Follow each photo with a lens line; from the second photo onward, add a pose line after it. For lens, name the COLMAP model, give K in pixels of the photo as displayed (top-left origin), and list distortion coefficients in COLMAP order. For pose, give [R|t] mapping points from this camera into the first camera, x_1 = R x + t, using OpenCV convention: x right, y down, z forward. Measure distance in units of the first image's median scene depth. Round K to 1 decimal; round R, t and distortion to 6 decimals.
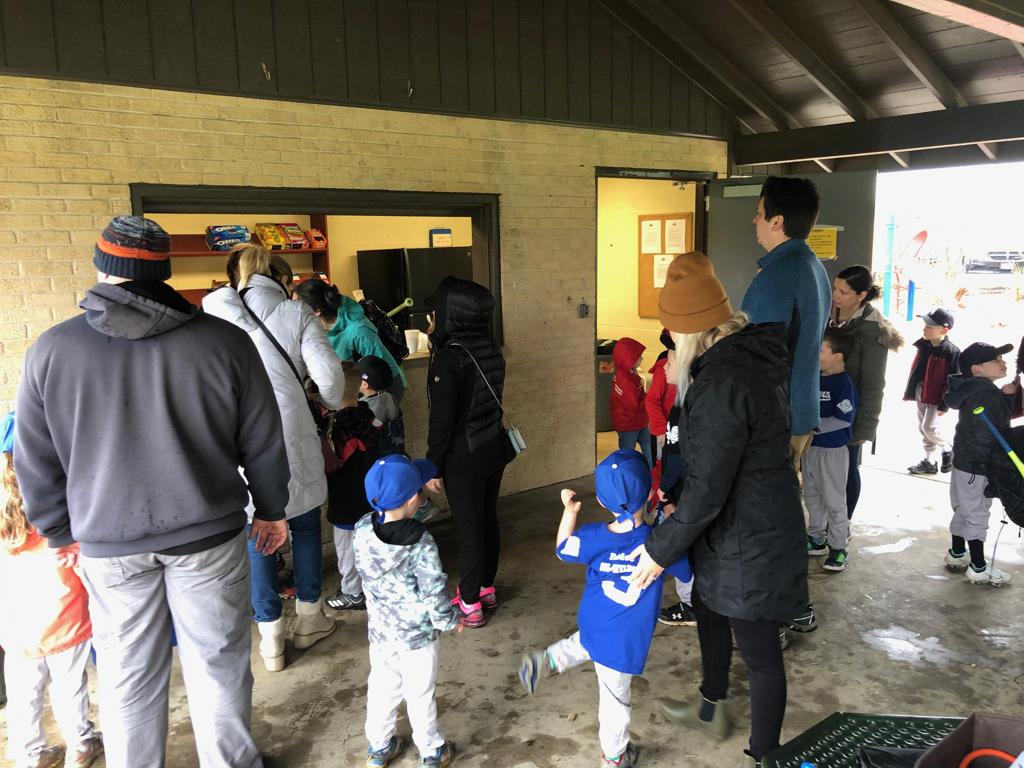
lens RADIAL K [[832.2, 0, 508.7], [0, 832.2, 386.6], [0, 0, 1]] dist [0.016568, -0.001989]
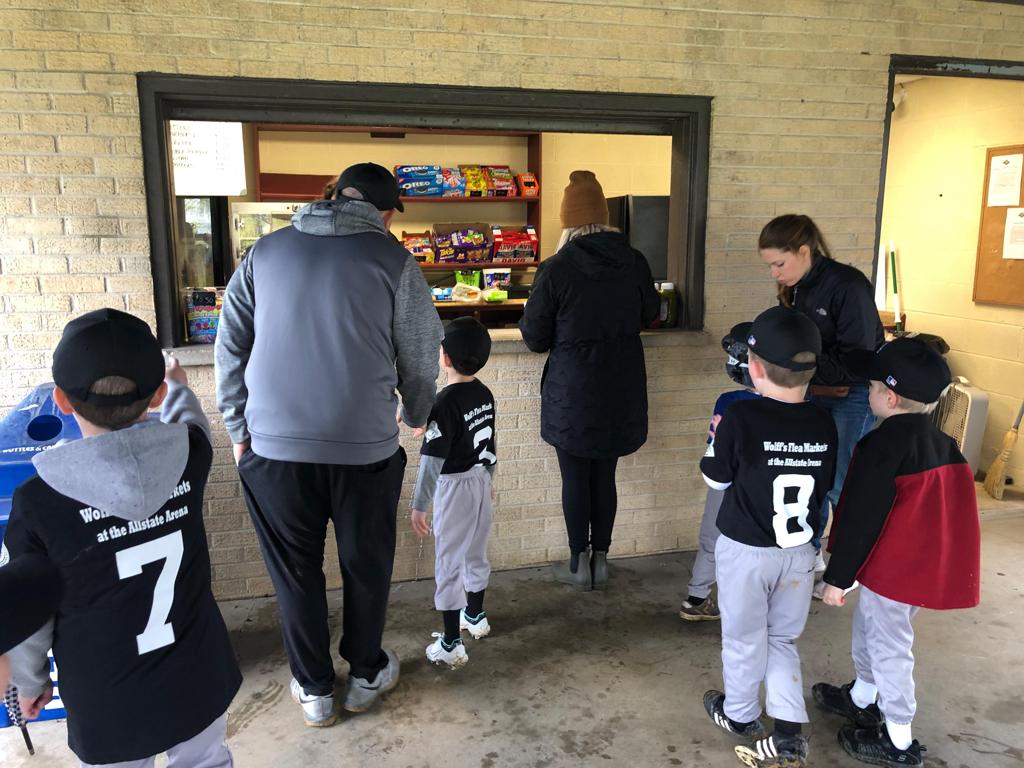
lens RADIAL K [[832.2, 0, 517.1], [0, 832.2, 379.7], [0, 0, 1]] dist [0.016568, -0.001989]
pose [[0.916141, 0.088691, -0.390922, 0.127805], [-0.082496, 0.996056, 0.032649, -0.018497], [0.392276, 0.002338, 0.919845, 0.341728]]
